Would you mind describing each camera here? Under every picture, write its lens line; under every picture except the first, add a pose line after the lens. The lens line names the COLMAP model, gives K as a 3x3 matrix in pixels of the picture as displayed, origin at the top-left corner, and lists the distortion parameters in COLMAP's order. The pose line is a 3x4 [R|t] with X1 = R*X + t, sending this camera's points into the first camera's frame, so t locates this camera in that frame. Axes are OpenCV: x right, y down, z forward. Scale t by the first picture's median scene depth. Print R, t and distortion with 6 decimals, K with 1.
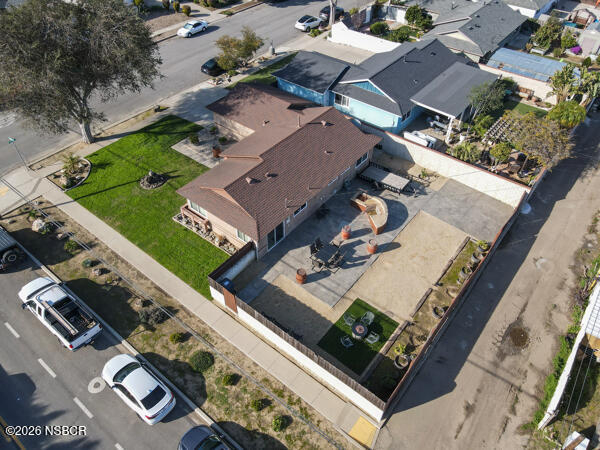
lens RADIAL K [[441.9, 0, 295.0], [0, 441.9, 220.0], [0, 0, 1]] dist [0.003086, 0.018107]
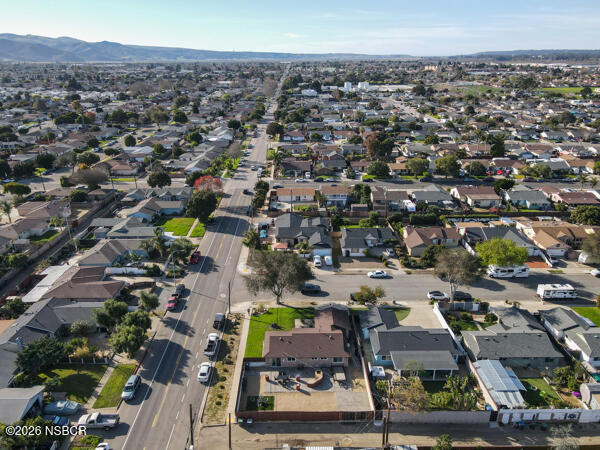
lens RADIAL K [[441.9, 0, 295.7], [0, 441.9, 228.7], [0, 0, 1]] dist [0.003086, 0.018107]
pose [[0.629018, 0.276214, -0.726665, 1.439369], [-0.527854, 0.837983, -0.138396, -0.275319], [0.570706, 0.470627, 0.672908, -0.876962]]
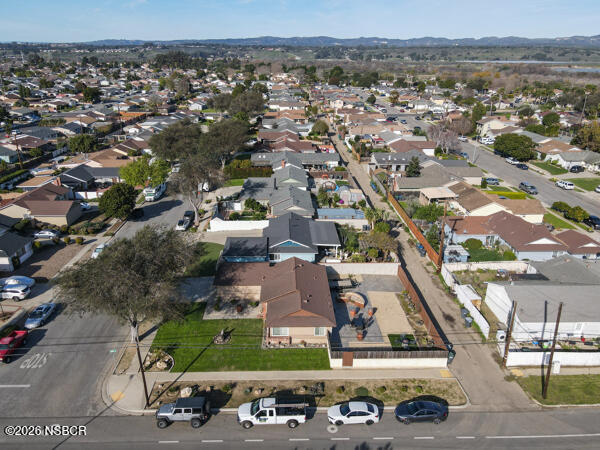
lens RADIAL K [[441.9, 0, 295.9], [0, 441.9, 224.6], [0, 0, 1]] dist [0.003086, 0.018107]
pose [[0.760685, -0.234480, 0.605292, -0.929384], [0.444780, 0.867453, -0.222928, 0.016008], [-0.472790, 0.438800, 0.764150, -0.349506]]
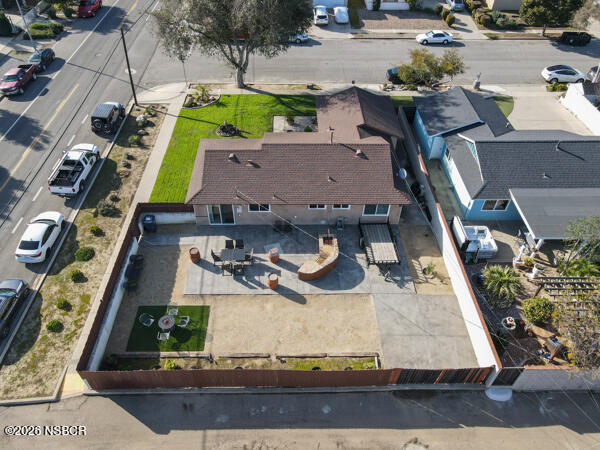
lens RADIAL K [[441.9, 0, 296.9], [0, 441.9, 222.0], [0, 0, 1]] dist [0.003086, 0.018107]
pose [[0.639471, 0.529327, -0.557575, 0.555747], [-0.534472, 0.827395, 0.172503, -0.190234], [0.552645, 0.187697, 0.812006, 0.234873]]
